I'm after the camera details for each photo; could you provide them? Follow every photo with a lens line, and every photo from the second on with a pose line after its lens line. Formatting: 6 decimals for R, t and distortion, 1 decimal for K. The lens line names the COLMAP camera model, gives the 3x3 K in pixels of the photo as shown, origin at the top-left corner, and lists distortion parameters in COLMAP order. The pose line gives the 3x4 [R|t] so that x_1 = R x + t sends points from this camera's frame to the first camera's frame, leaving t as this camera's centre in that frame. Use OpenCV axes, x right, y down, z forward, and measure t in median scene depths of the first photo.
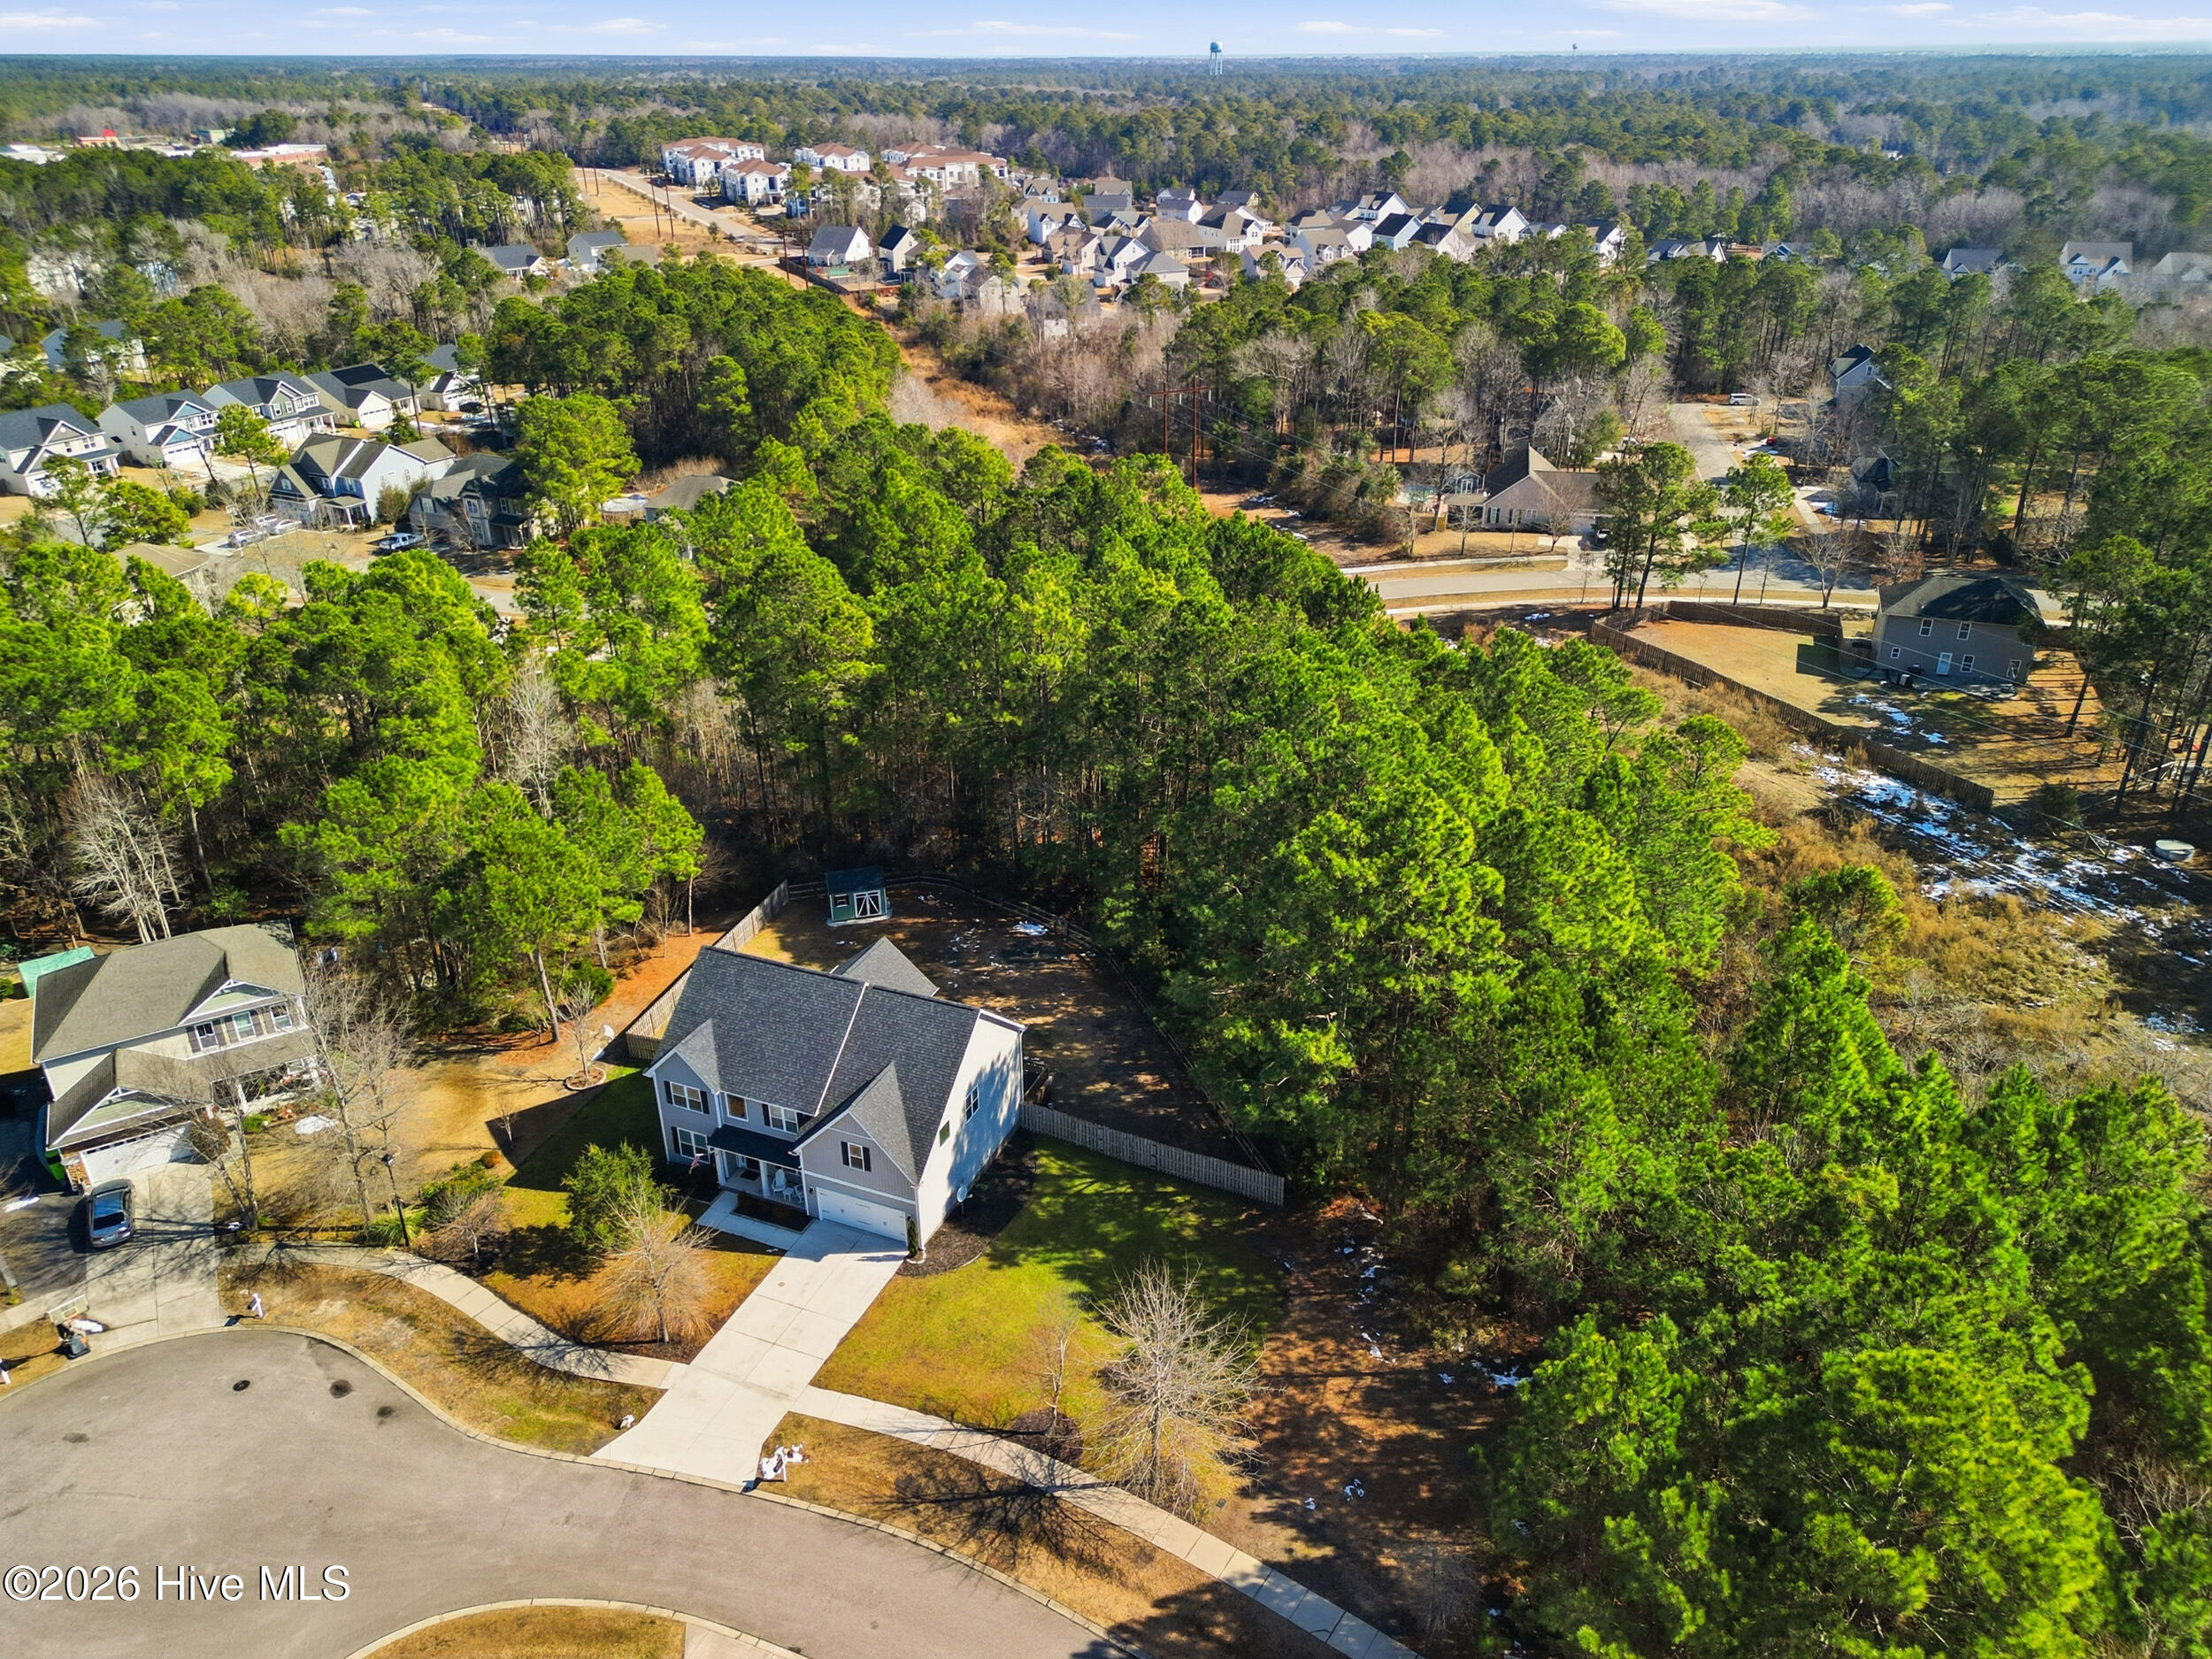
lens RADIAL K [[1549.8, 0, 1116.3], [0, 1549.8, 828.1], [0, 0, 1]] dist [0.082116, -0.074904]
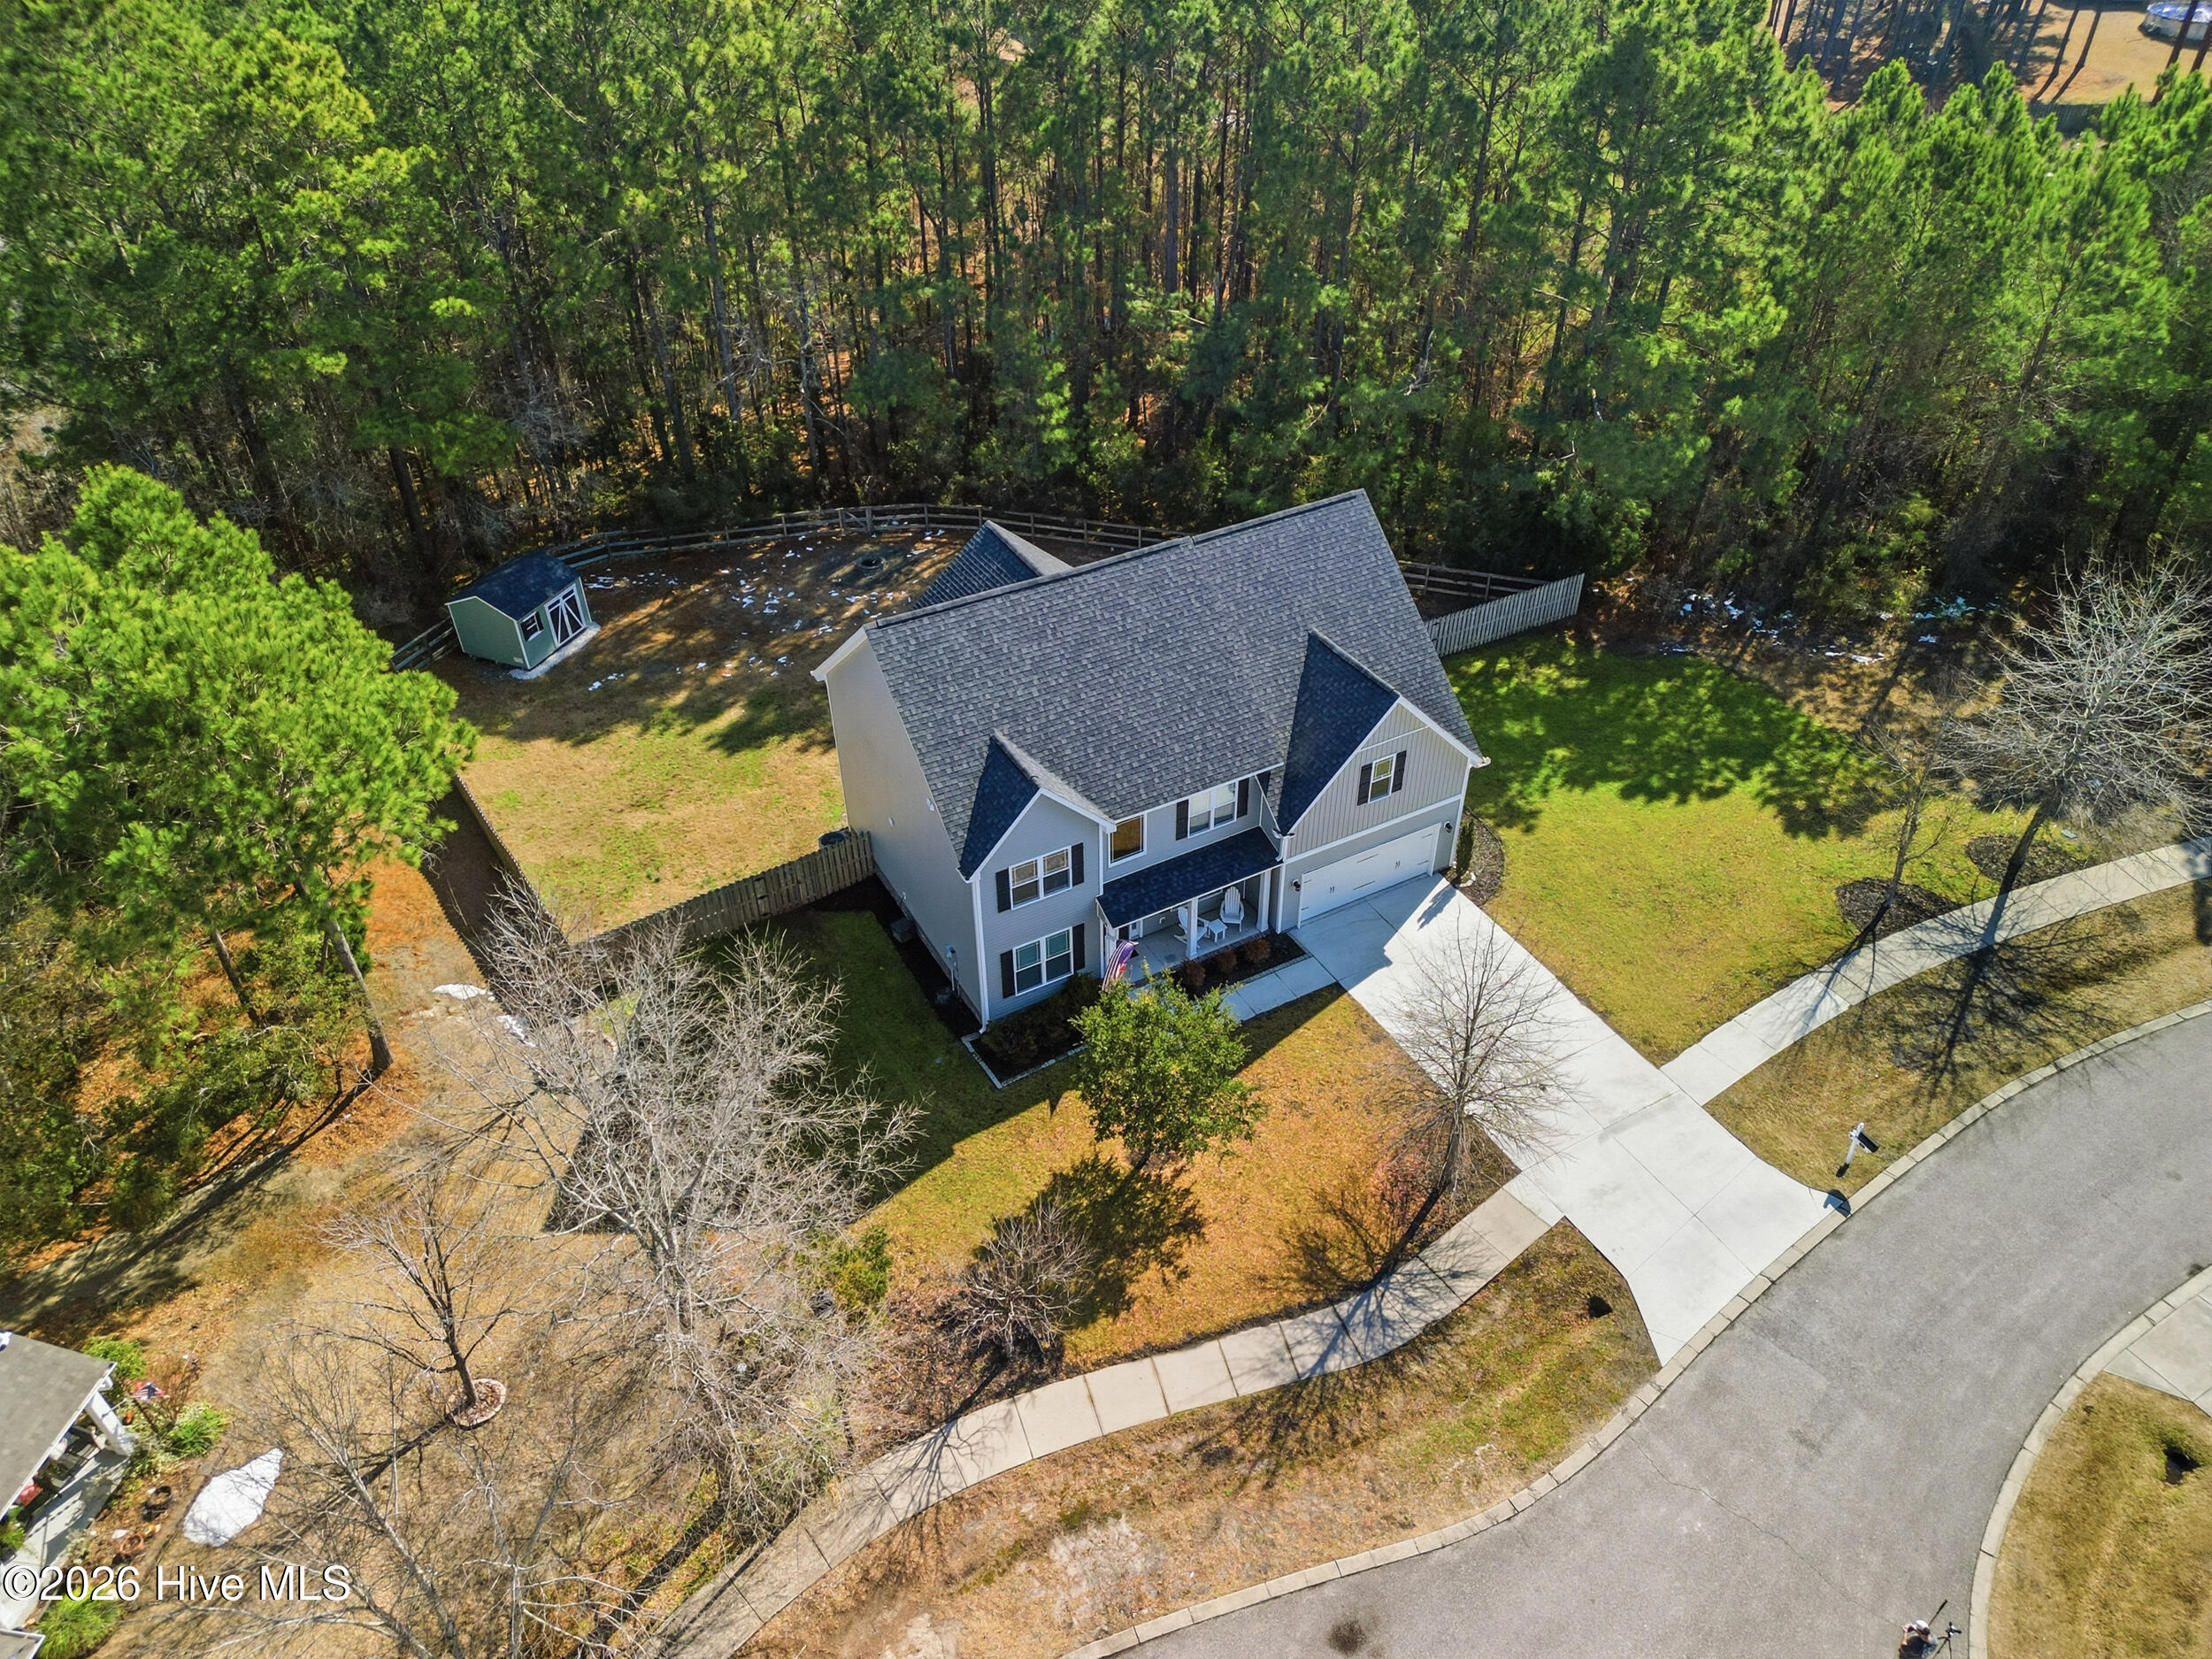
lens RADIAL K [[1549.8, 0, 1124.3], [0, 1549.8, 827.4], [0, 0, 1]] dist [0.082116, -0.074904]
pose [[0.614239, -0.489907, 0.618629, -0.595969], [0.352074, 0.871734, 0.340770, -0.008628], [-0.706225, 0.008489, 0.707937, 0.645578]]
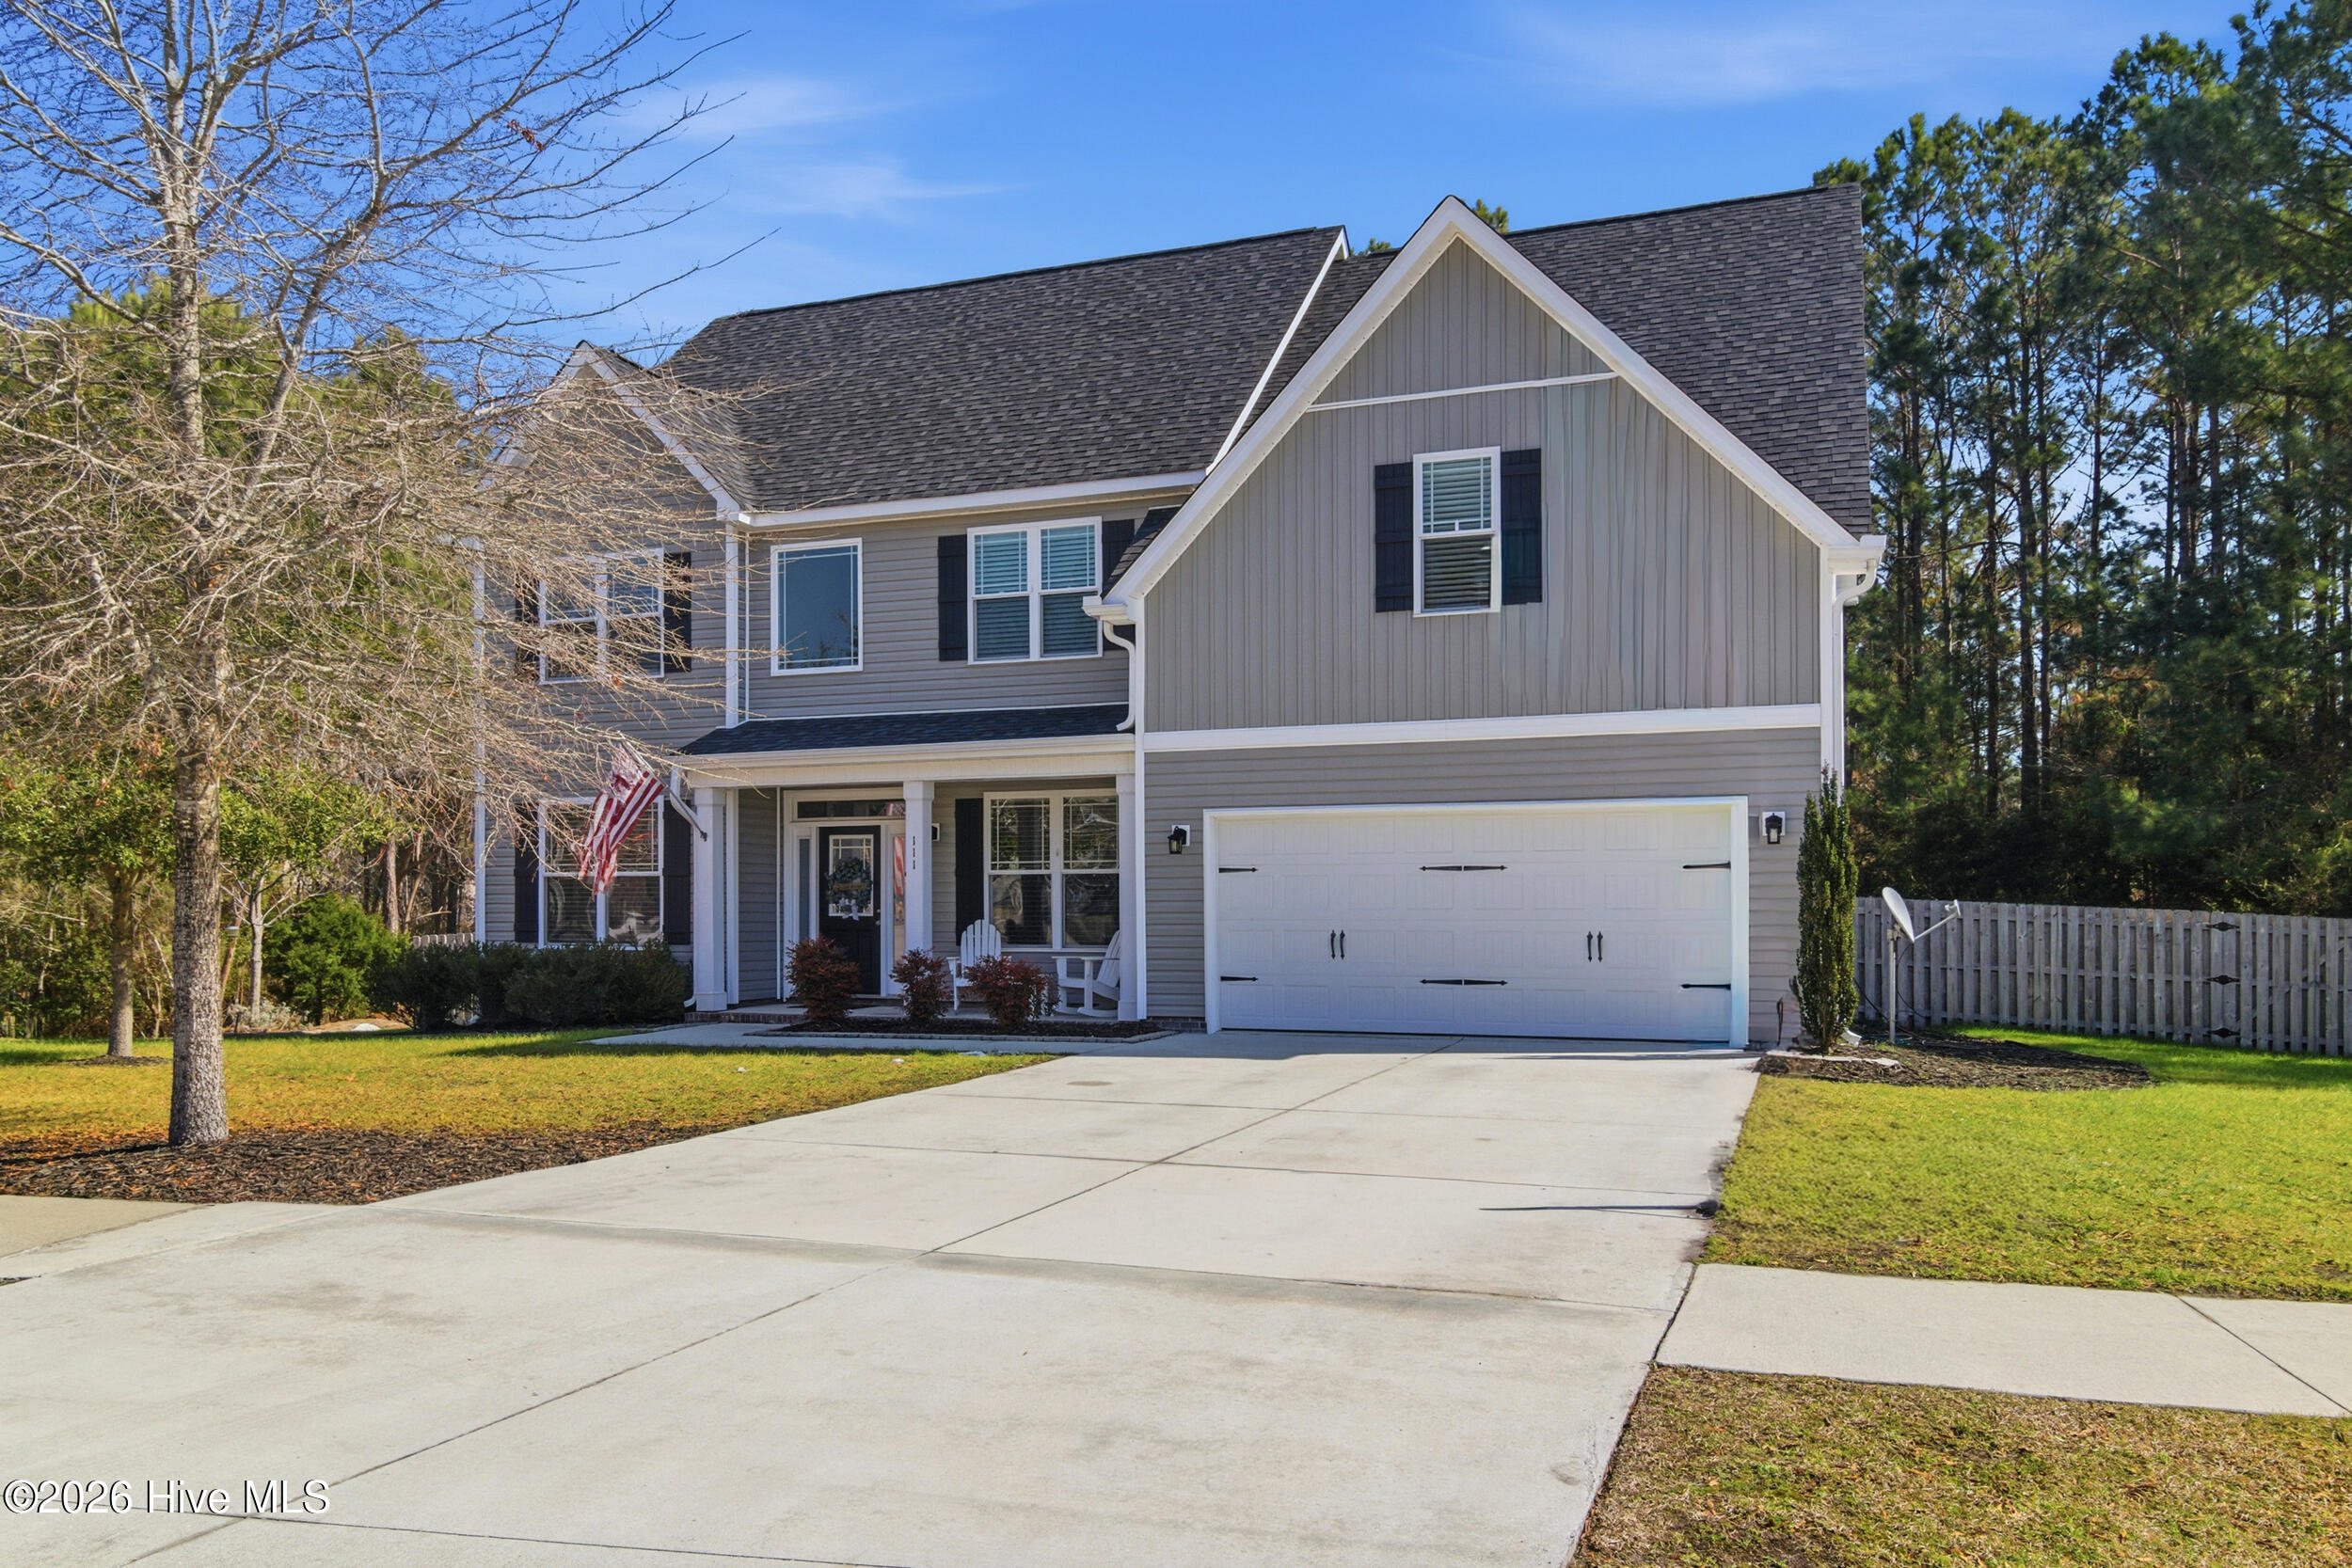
lens RADIAL K [[1755.0, 0, 1181.6], [0, 1755.0, 882.8], [0, 0, 1]] dist [-0.003000, 0.005598]
pose [[0.999438, 0.004850, 0.033163, -0.205898], [0.010926, 0.888276, -0.459179, 0.344796], [-0.031685, 0.459284, 0.887724, 0.821162]]
